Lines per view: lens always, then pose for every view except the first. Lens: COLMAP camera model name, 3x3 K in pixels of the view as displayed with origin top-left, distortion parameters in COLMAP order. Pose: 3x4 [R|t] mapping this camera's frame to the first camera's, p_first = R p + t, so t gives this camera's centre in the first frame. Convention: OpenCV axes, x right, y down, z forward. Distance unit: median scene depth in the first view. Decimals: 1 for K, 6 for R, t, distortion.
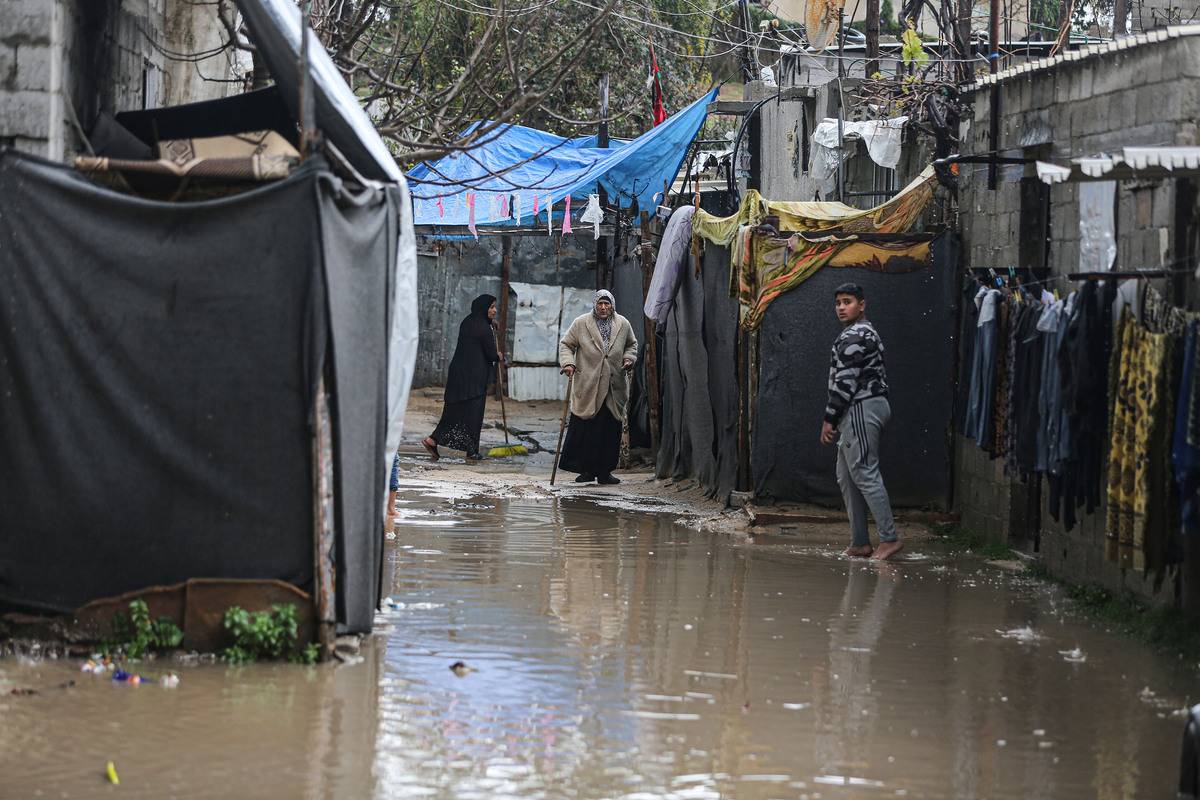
lens RADIAL K [[4476.3, 0, 600.0], [0, 4476.3, 400.0], [0, 0, 1]] dist [0.179963, 1.564736]
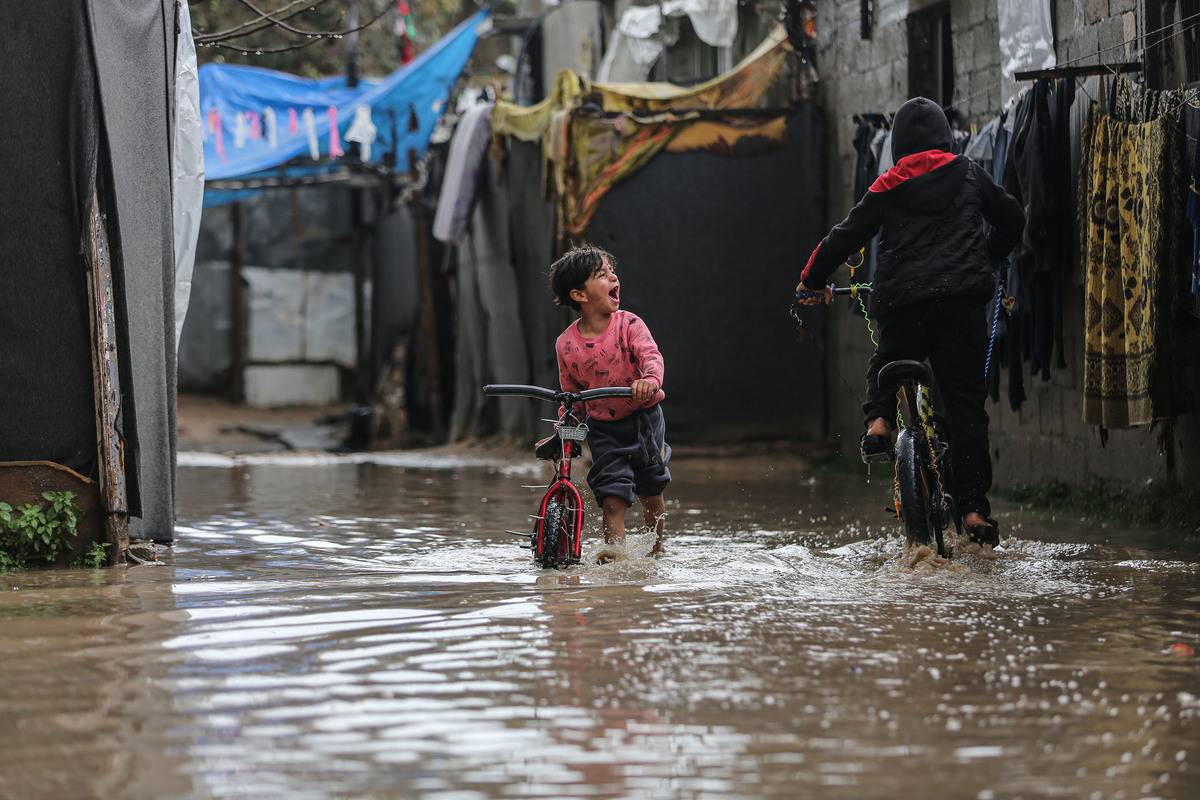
lens RADIAL K [[4791.4, 0, 600.0], [0, 4791.4, 400.0], [0, 0, 1]] dist [0.555552, -0.508391]
pose [[0.996816, -0.044615, 0.066091, -0.021680], [0.046188, 0.998680, -0.022462, 0.035358], [-0.065002, 0.025443, 0.997561, 0.117956]]
